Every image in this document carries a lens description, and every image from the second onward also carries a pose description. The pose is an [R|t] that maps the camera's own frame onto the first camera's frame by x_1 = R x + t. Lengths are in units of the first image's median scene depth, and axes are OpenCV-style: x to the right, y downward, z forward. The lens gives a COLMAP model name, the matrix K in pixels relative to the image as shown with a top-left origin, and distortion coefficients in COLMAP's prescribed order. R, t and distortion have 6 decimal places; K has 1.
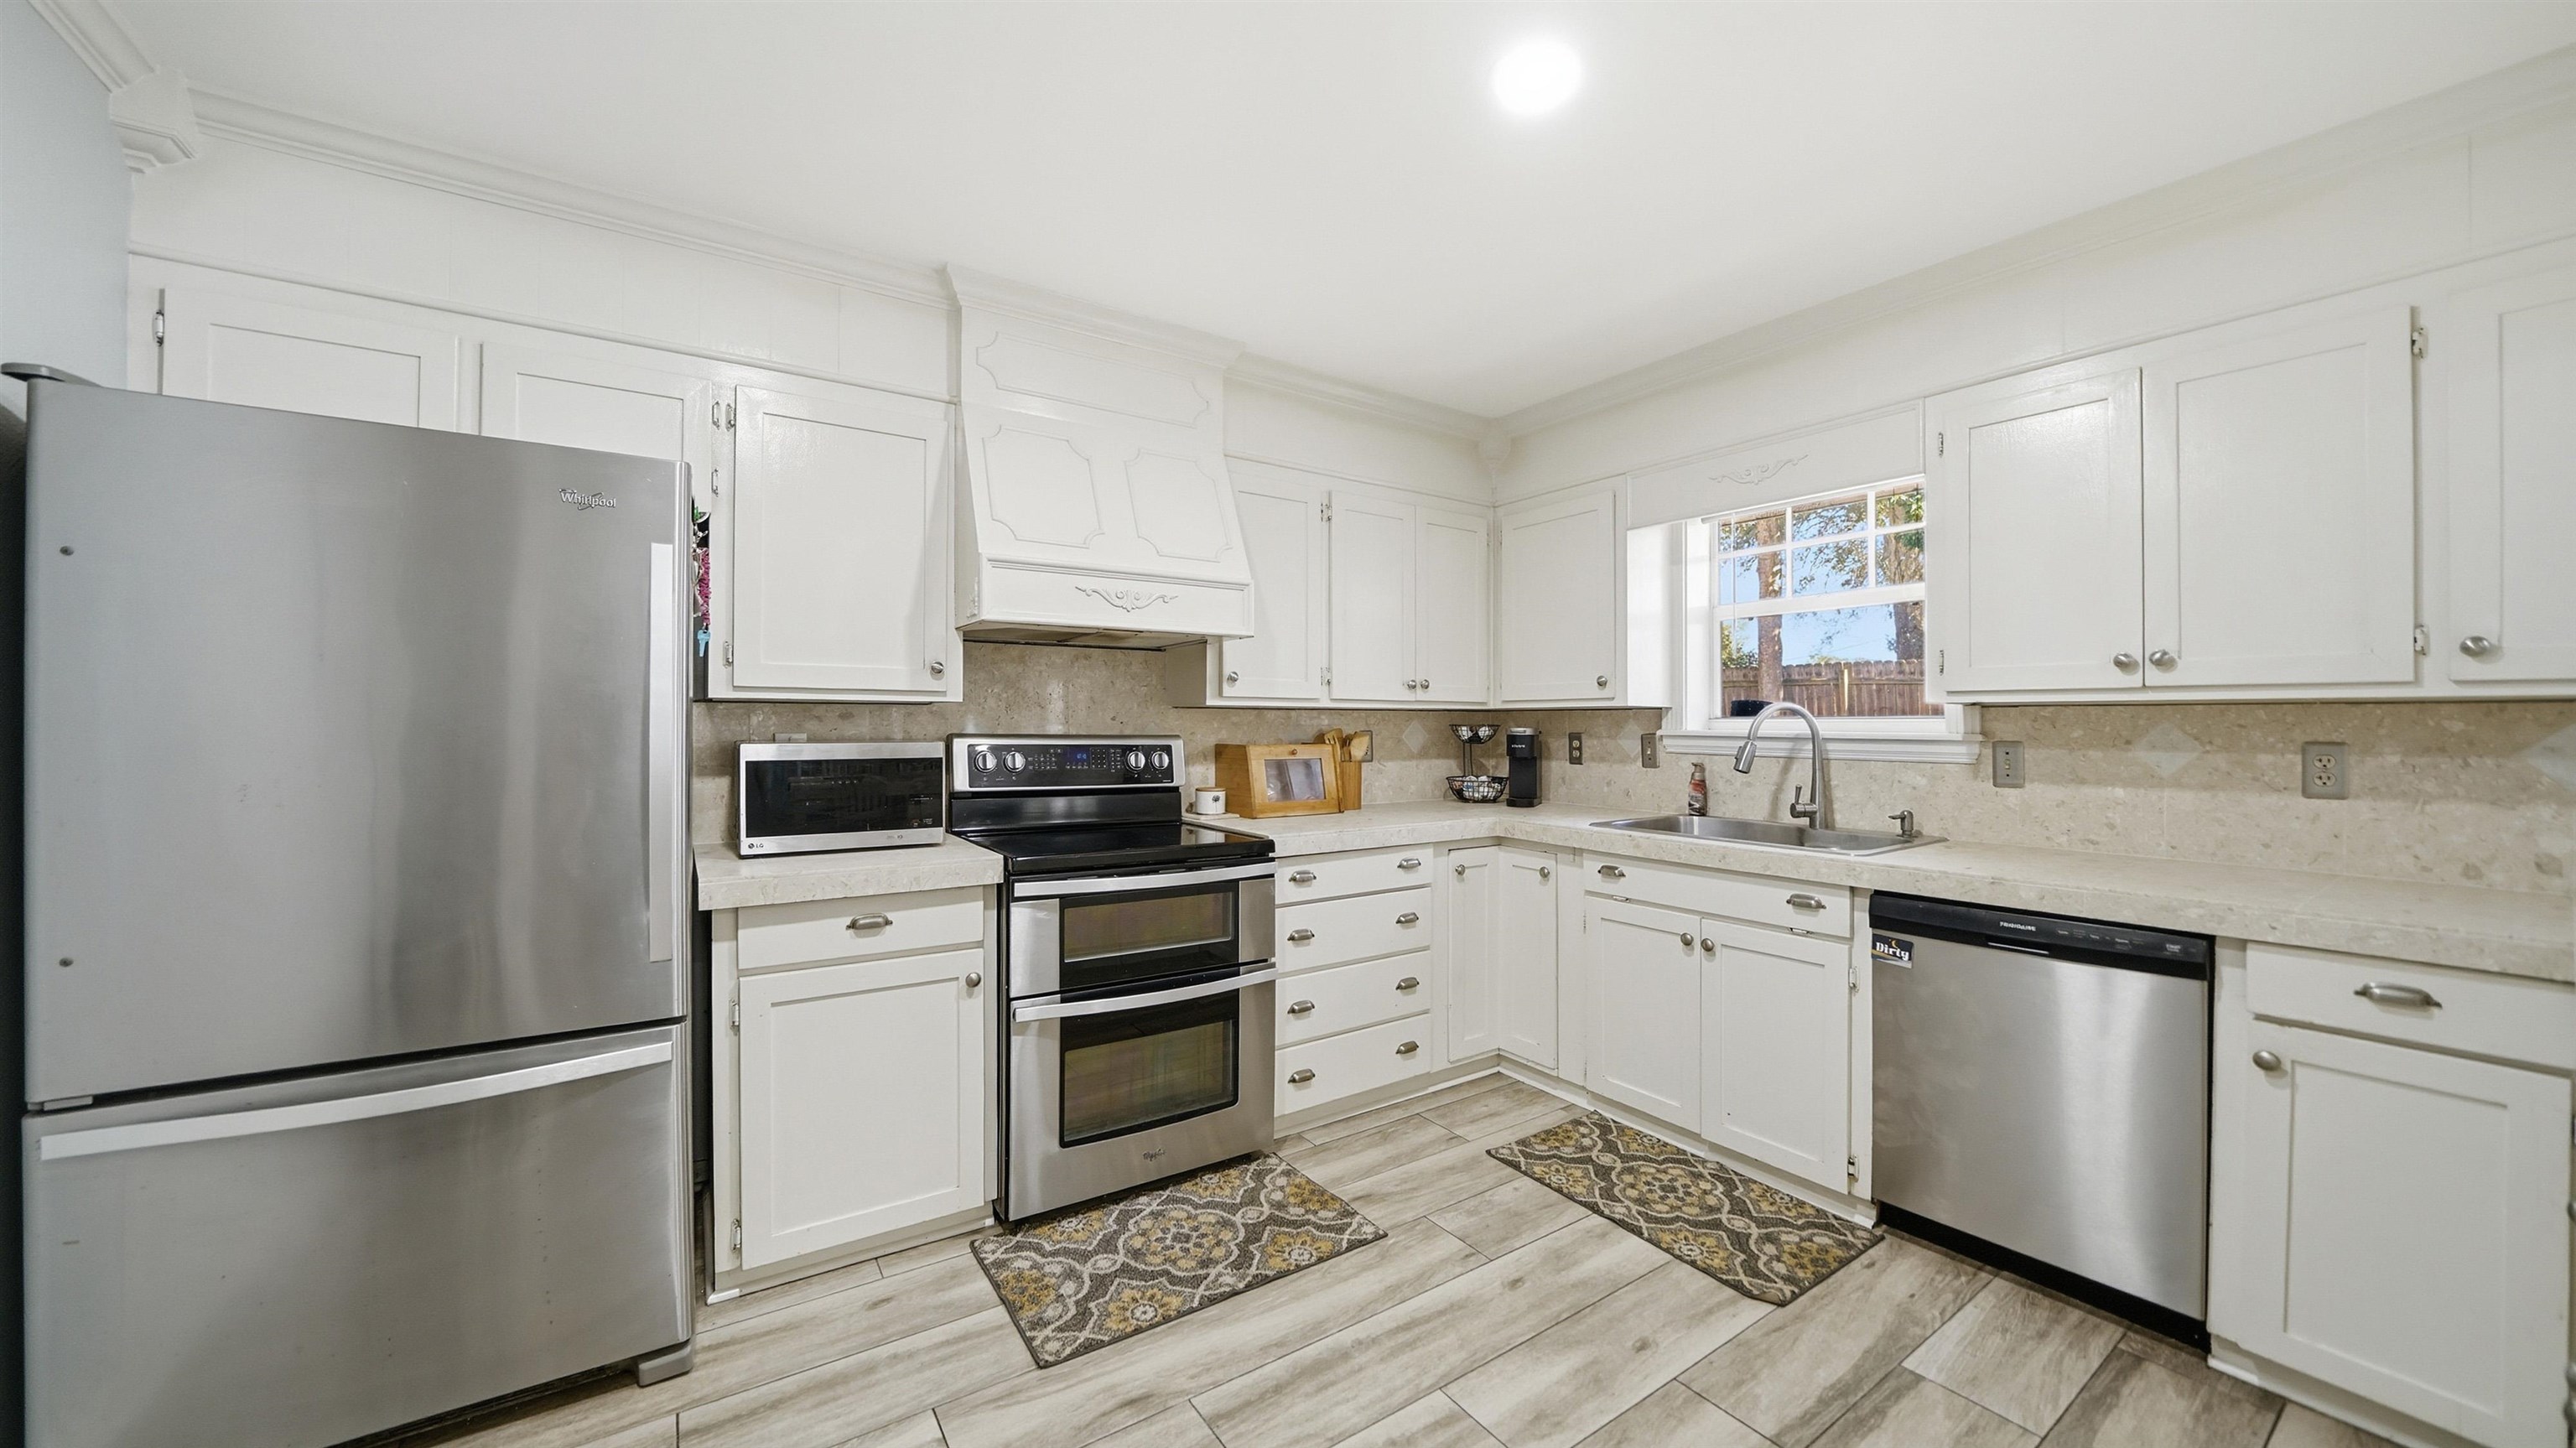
lens RADIAL K [[900.6, 0, 1271.3], [0, 900.6, 726.7], [0, 0, 1]] dist [-0.024747, 0.001738]
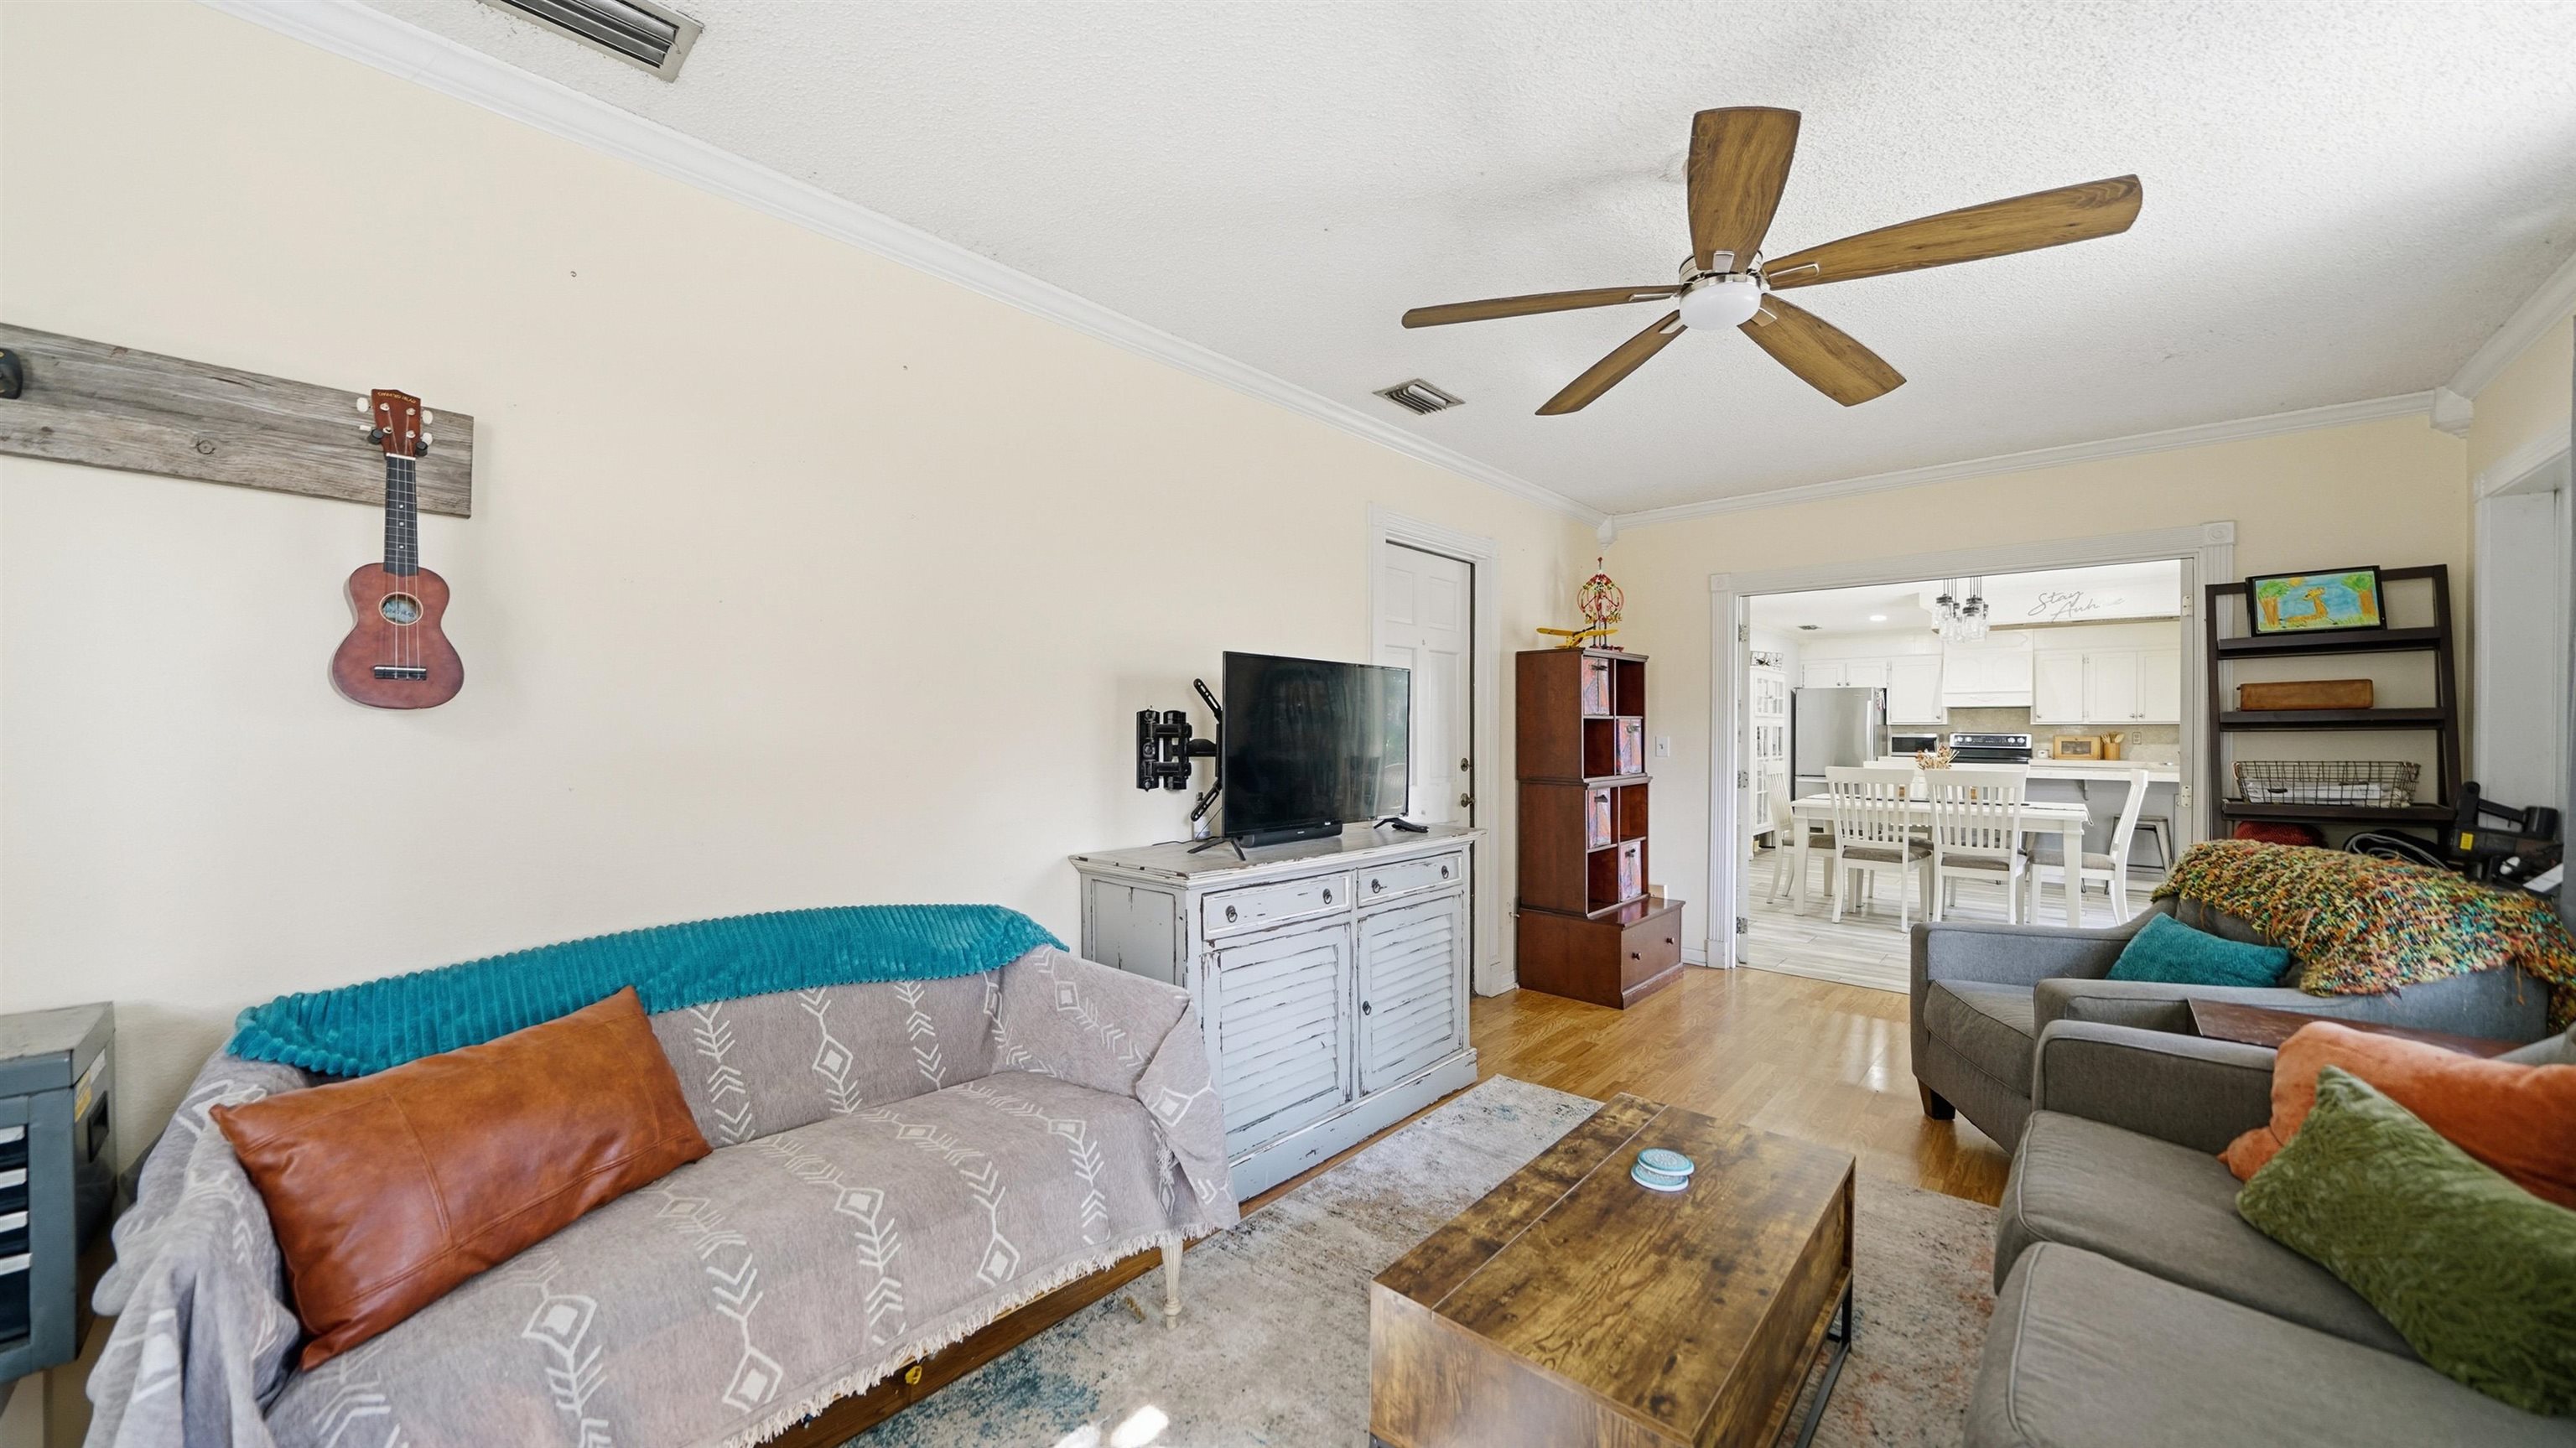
lens RADIAL K [[900.6, 0, 1302.4], [0, 900.6, 727.3], [0, 0, 1]] dist [-0.024747, 0.001738]
pose [[0.310448, -0.007535, -0.950560, 2.854214], [-0.008945, 0.999901, -0.010847, 0.062814], [0.950548, 0.011870, 0.310350, -3.377783]]
